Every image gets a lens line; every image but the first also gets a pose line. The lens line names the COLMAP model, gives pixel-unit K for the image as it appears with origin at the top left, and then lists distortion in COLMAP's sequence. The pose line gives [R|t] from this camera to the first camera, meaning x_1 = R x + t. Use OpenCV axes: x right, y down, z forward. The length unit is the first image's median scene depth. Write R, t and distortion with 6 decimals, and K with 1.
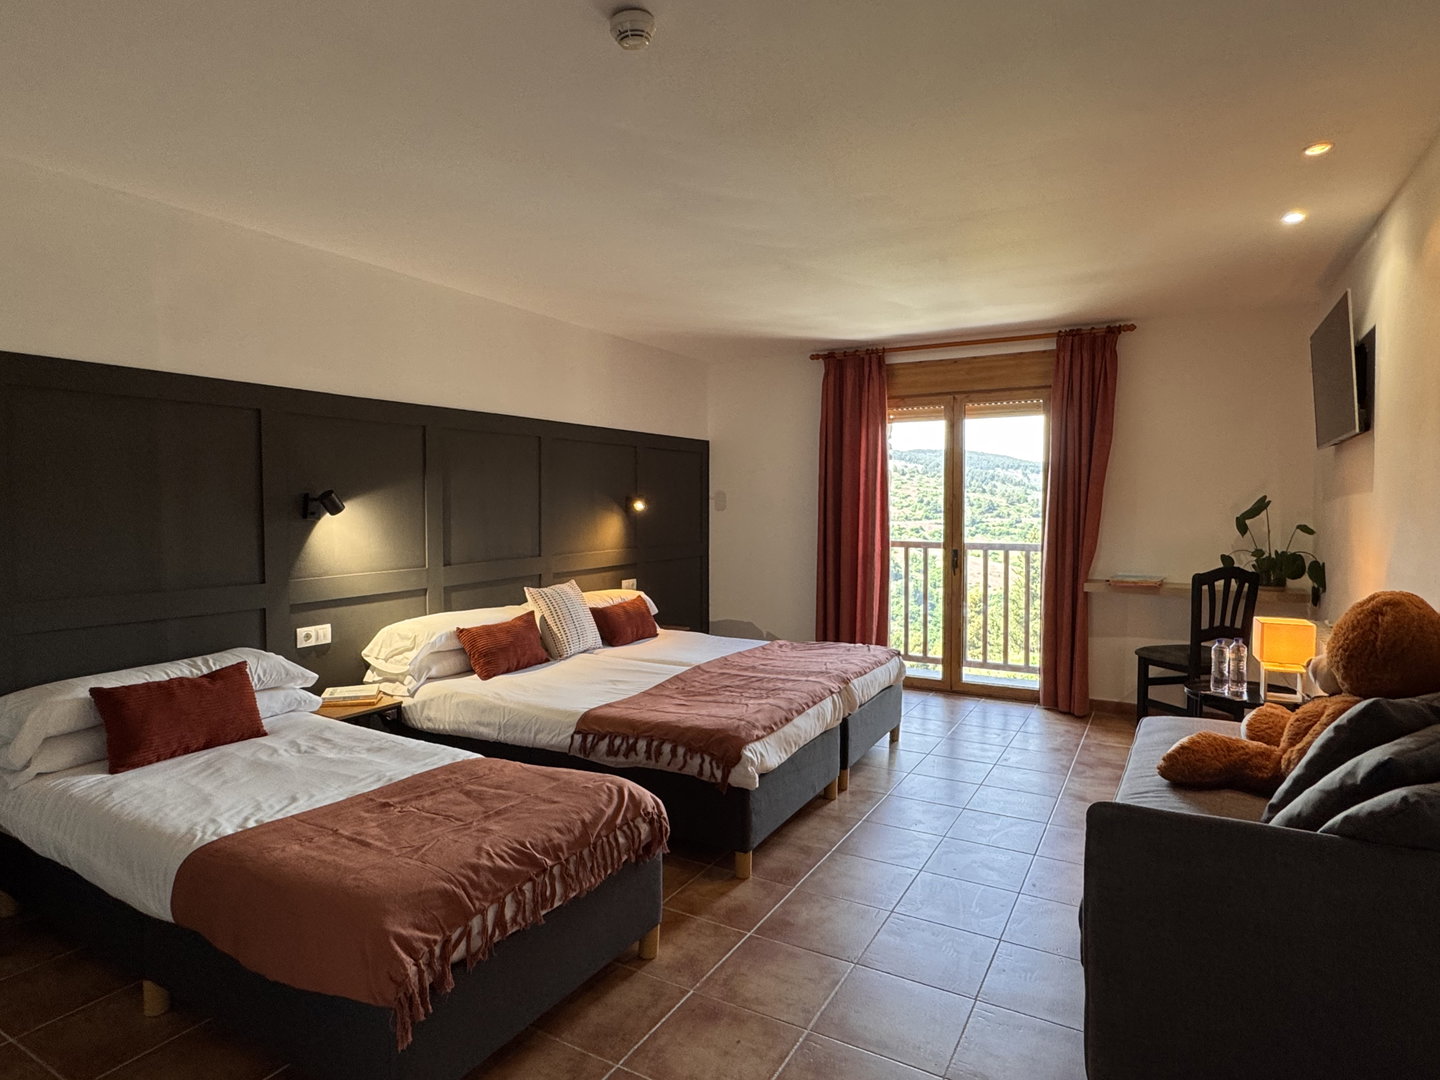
lens RADIAL K [[816.0, 0, 715.2], [0, 816.0, 546.8], [0, 0, 1]] dist [-0.006755, 0.002453]
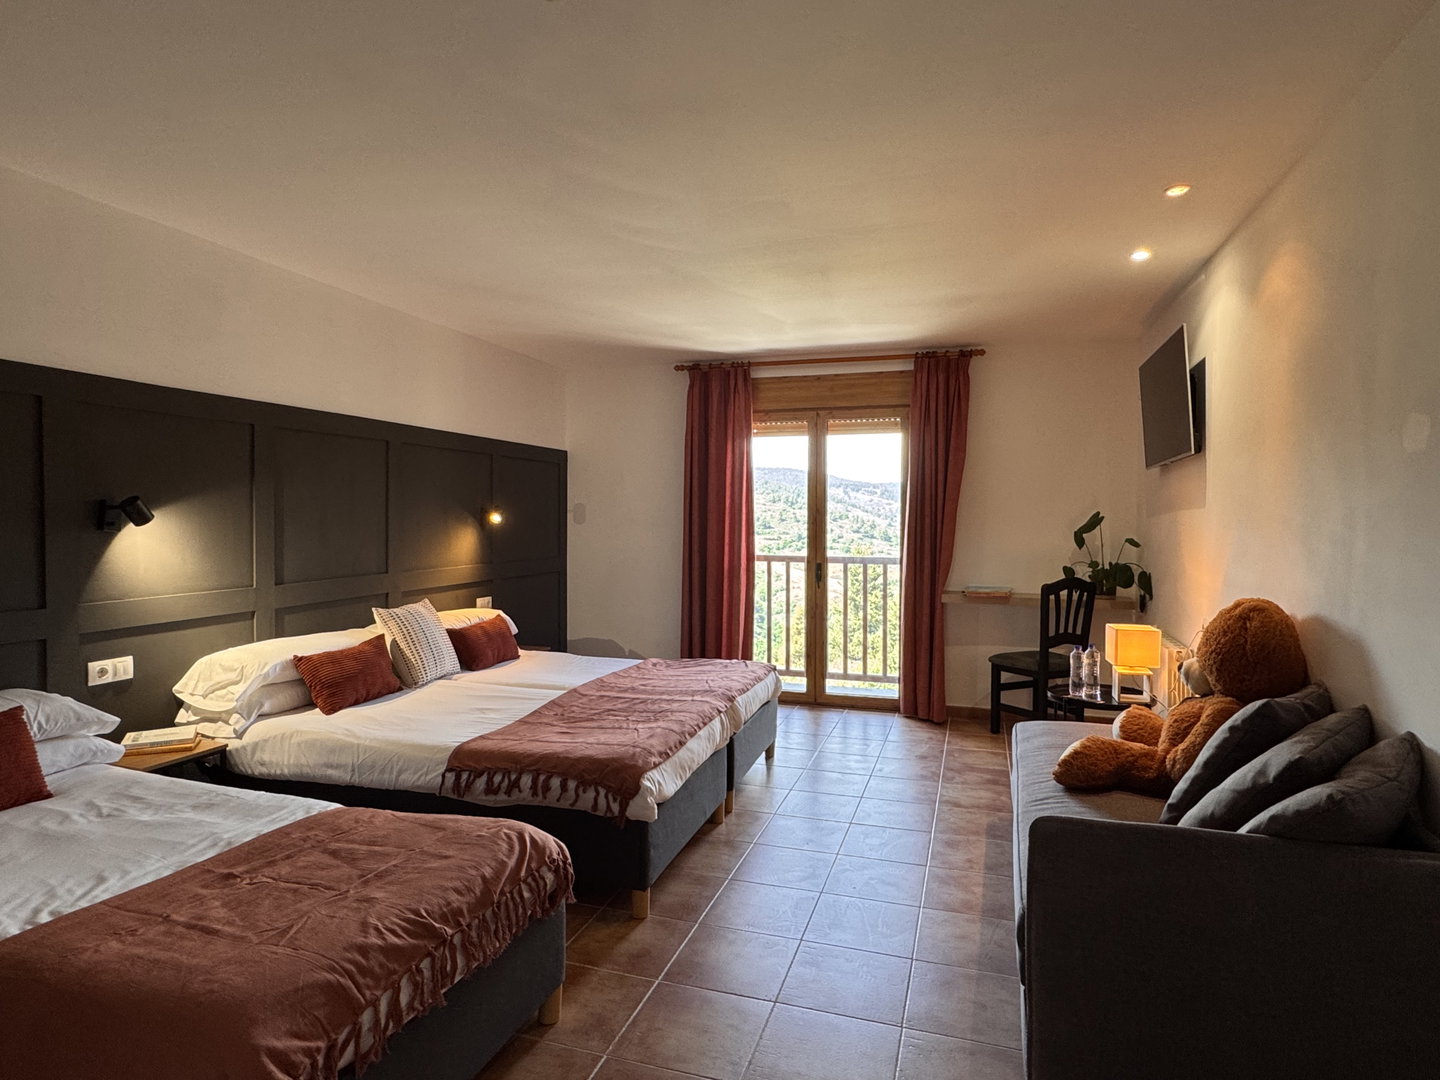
lens RADIAL K [[816.0, 0, 722.6], [0, 816.0, 546.7], [0, 0, 1]] dist [-0.006755, 0.002453]
pose [[0.977678, -0.001601, 0.210102, -0.053999], [0.005513, 0.999822, -0.018032, 0.000815], [-0.210035, 0.018788, 0.977513, 0.052088]]
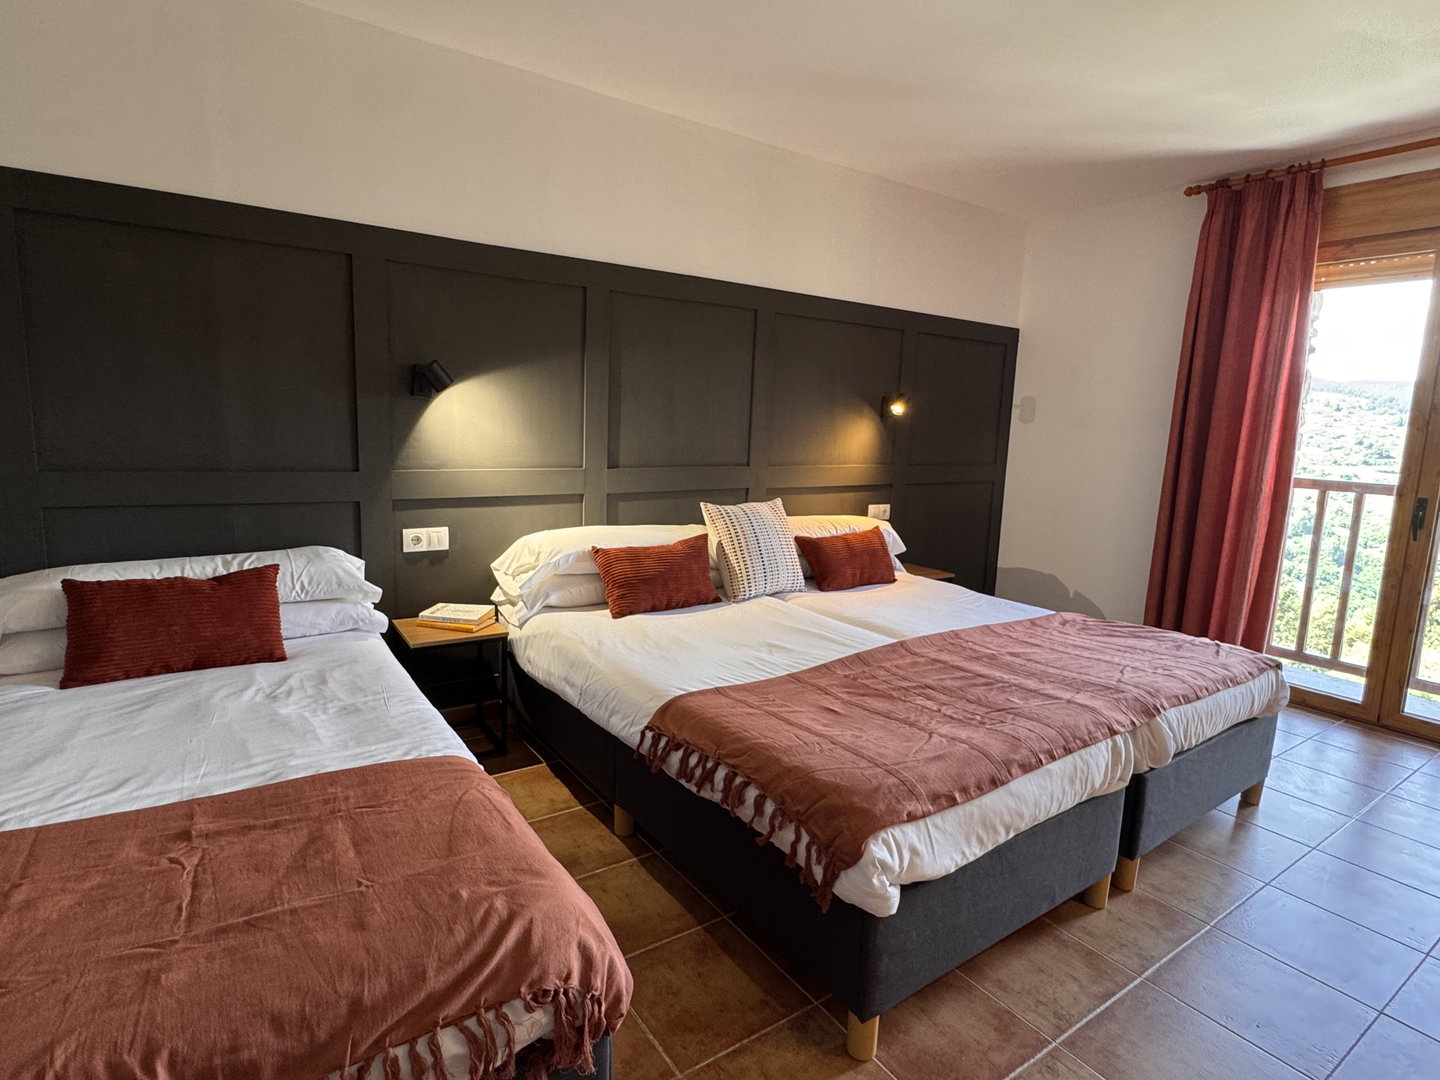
lens RADIAL K [[772.3, 0, 712.8], [0, 772.3, 541.4], [0, 0, 1]] dist [-0.007507, 0.001997]
pose [[0.900286, 0.099340, -0.423812, 0.103242], [-0.059455, 0.992549, 0.106352, 0.009323], [0.431220, -0.070550, 0.899485, 0.404913]]
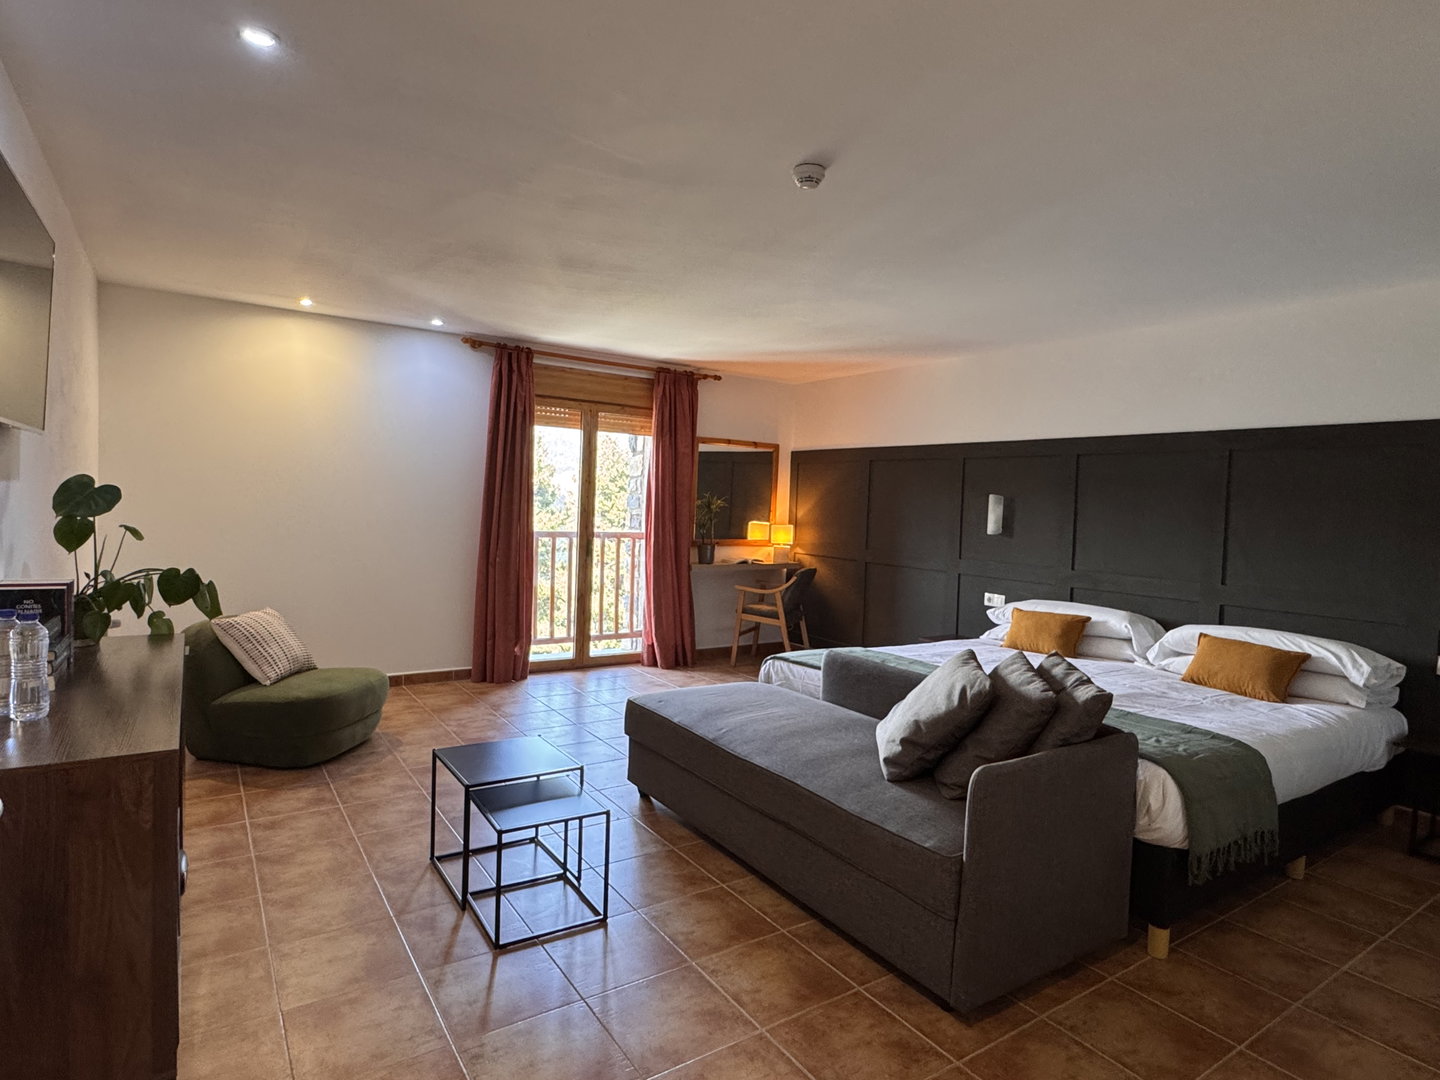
lens RADIAL K [[816.0, 0, 713.7], [0, 816.0, 515.9], [0, 0, 1]] dist [-0.006755, 0.002453]
pose [[0.442787, 0.009452, 0.896577, -1.025045], [0.001669, 0.999934, -0.011366, -0.023679], [-0.896625, 0.006529, 0.442742, 0.538489]]
